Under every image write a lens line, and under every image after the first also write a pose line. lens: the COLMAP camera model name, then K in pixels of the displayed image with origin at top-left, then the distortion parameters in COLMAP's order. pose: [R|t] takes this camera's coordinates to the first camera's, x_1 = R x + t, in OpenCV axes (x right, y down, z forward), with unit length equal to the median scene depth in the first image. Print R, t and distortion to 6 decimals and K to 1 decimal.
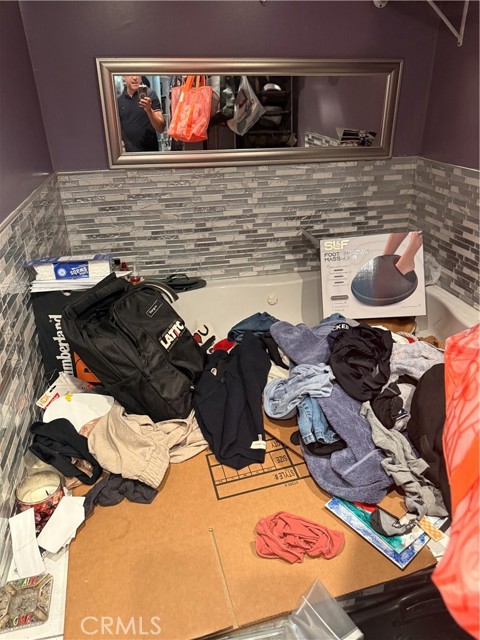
lens RADIAL K [[448.7, 0, 240.3], [0, 448.7, 319.5], [0, 0, 1]] dist [0.054726, -0.069811]
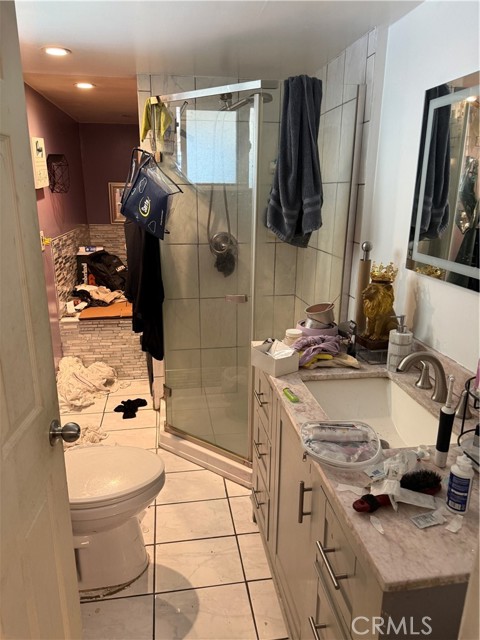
lens RADIAL K [[448.7, 0, 239.2], [0, 448.7, 319.4], [0, 0, 1]] dist [0.054726, -0.069811]
pose [[0.998232, 0.042214, -0.041852, 0.798332], [-0.049459, 0.980381, -0.190806, 0.914530], [0.032976, 0.192538, 0.980735, -1.921225]]
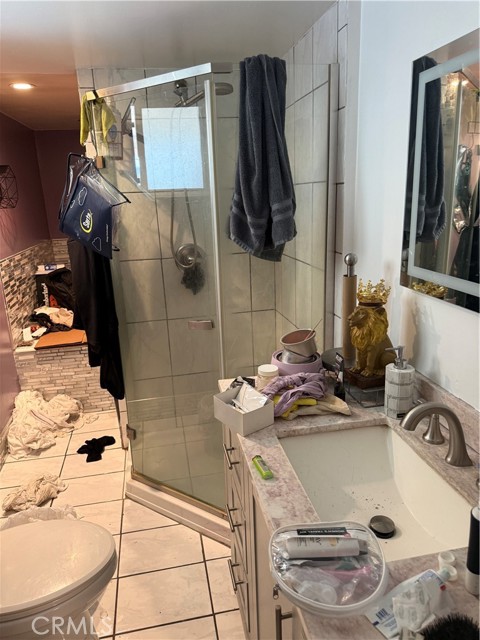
lens RADIAL K [[448.7, 0, 241.3], [0, 448.7, 315.8], [0, 0, 1]] dist [0.054726, -0.069811]
pose [[0.999740, -0.013719, -0.018209, 0.865700], [0.009754, 0.979278, -0.202284, 0.777189], [0.020607, 0.202053, 0.979158, -1.677489]]
